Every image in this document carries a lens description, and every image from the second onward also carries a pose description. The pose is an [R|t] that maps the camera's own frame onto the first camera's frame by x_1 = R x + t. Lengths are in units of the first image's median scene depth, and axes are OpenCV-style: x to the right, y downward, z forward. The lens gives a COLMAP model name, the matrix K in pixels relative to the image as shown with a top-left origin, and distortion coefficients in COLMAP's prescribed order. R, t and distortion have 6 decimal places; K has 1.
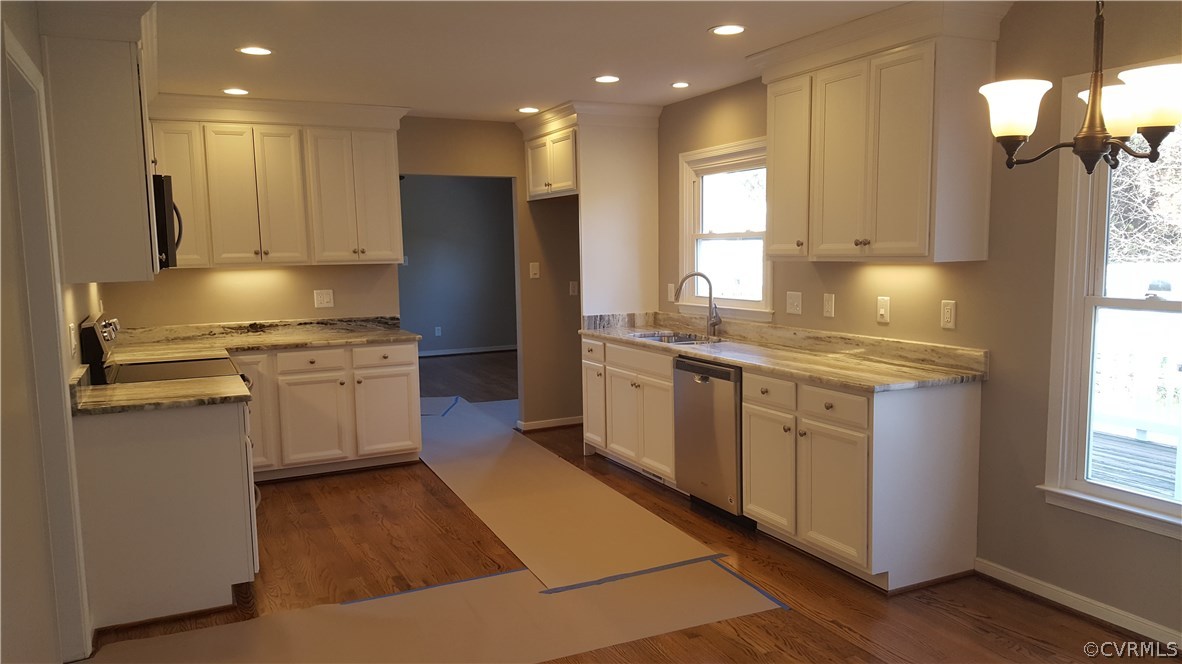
lens RADIAL K [[871.8, 0, 617.7], [0, 871.8, 346.6], [0, 0, 1]] dist [0.095927, -0.125581]
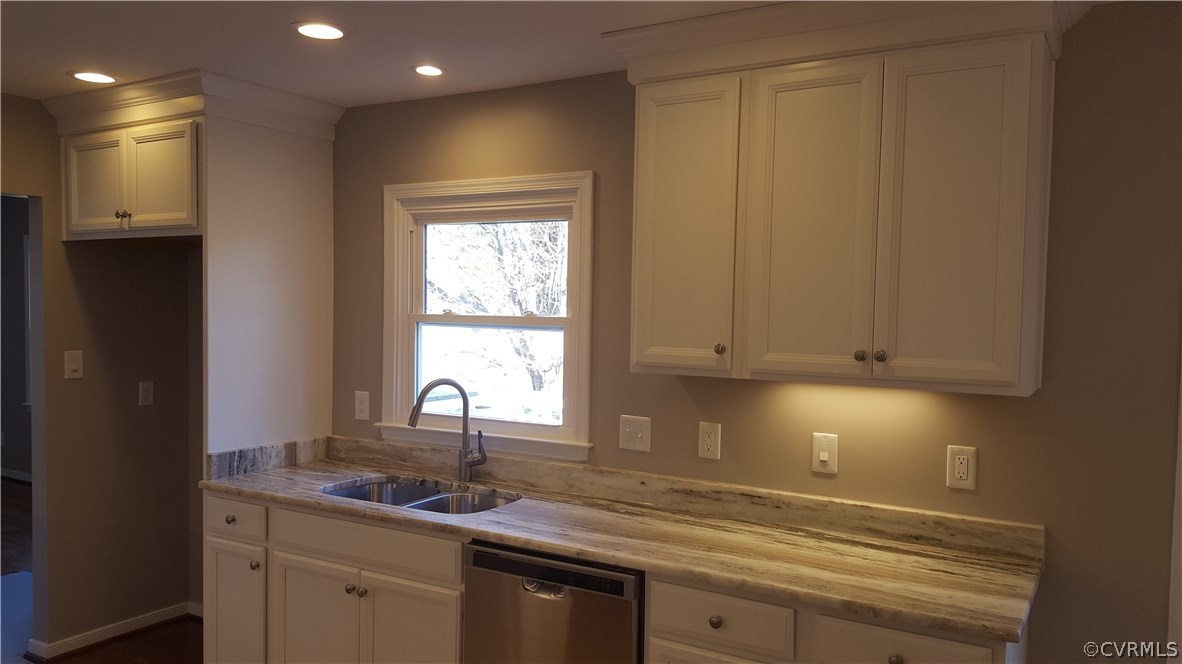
lens RADIAL K [[871.8, 0, 596.1], [0, 871.8, 337.6], [0, 0, 1]] dist [0.095927, -0.125581]
pose [[0.844496, 0.010916, 0.535451, -0.178009], [0.030385, 0.997205, -0.068253, -0.084498], [-0.534699, 0.073909, 0.841804, 0.523485]]
